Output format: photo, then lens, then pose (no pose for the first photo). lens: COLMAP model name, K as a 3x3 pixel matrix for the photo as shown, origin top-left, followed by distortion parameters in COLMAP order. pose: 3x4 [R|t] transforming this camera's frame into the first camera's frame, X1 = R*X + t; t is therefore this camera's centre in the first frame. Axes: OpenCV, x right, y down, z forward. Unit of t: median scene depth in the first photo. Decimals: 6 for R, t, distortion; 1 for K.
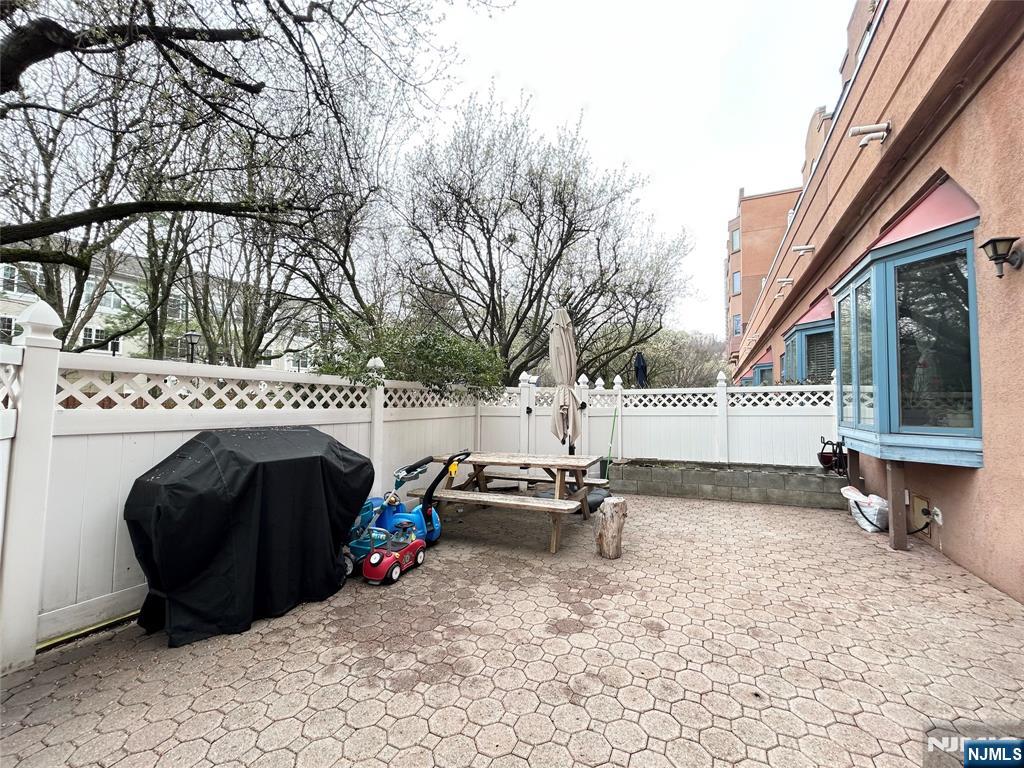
lens RADIAL K [[410.0, 0, 513.5], [0, 410.0, 382.0], [0, 0, 1]] dist [-0.000148, 0.000510]
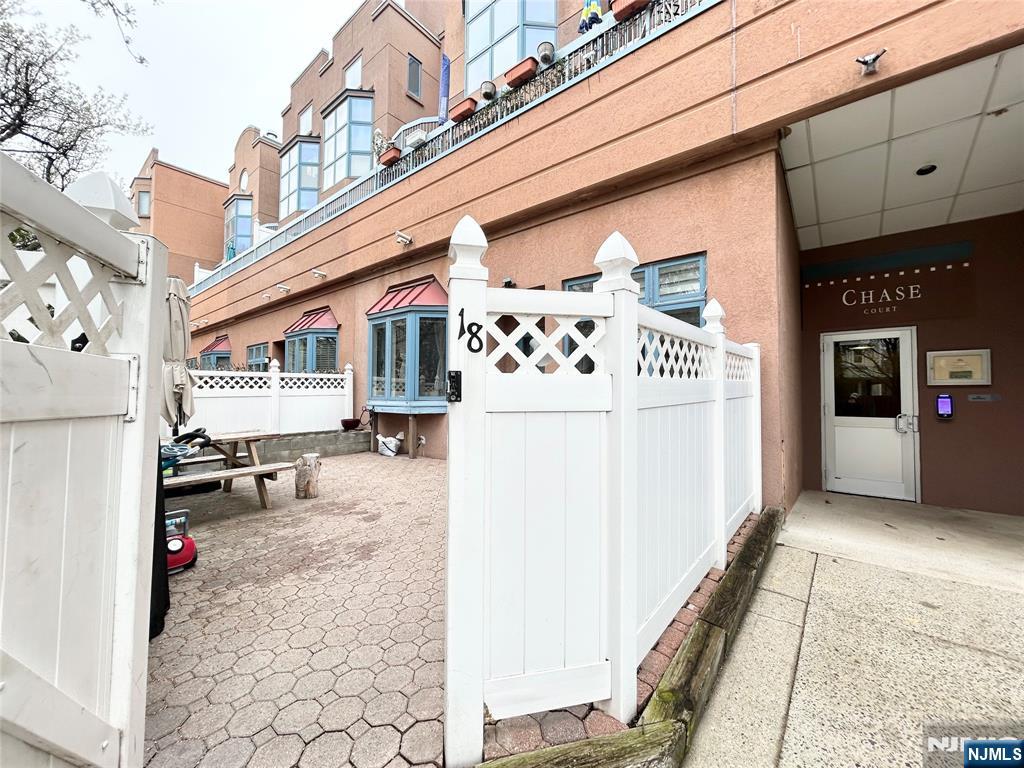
lens RADIAL K [[410.0, 0, 513.5], [0, 410.0, 382.0], [0, 0, 1]] dist [-0.000148, 0.000510]
pose [[0.239248, 0.026485, 0.970597, -1.076119], [-0.053402, 0.998474, -0.014082, 0.044851], [-0.969489, -0.048463, 0.240298, 0.077691]]
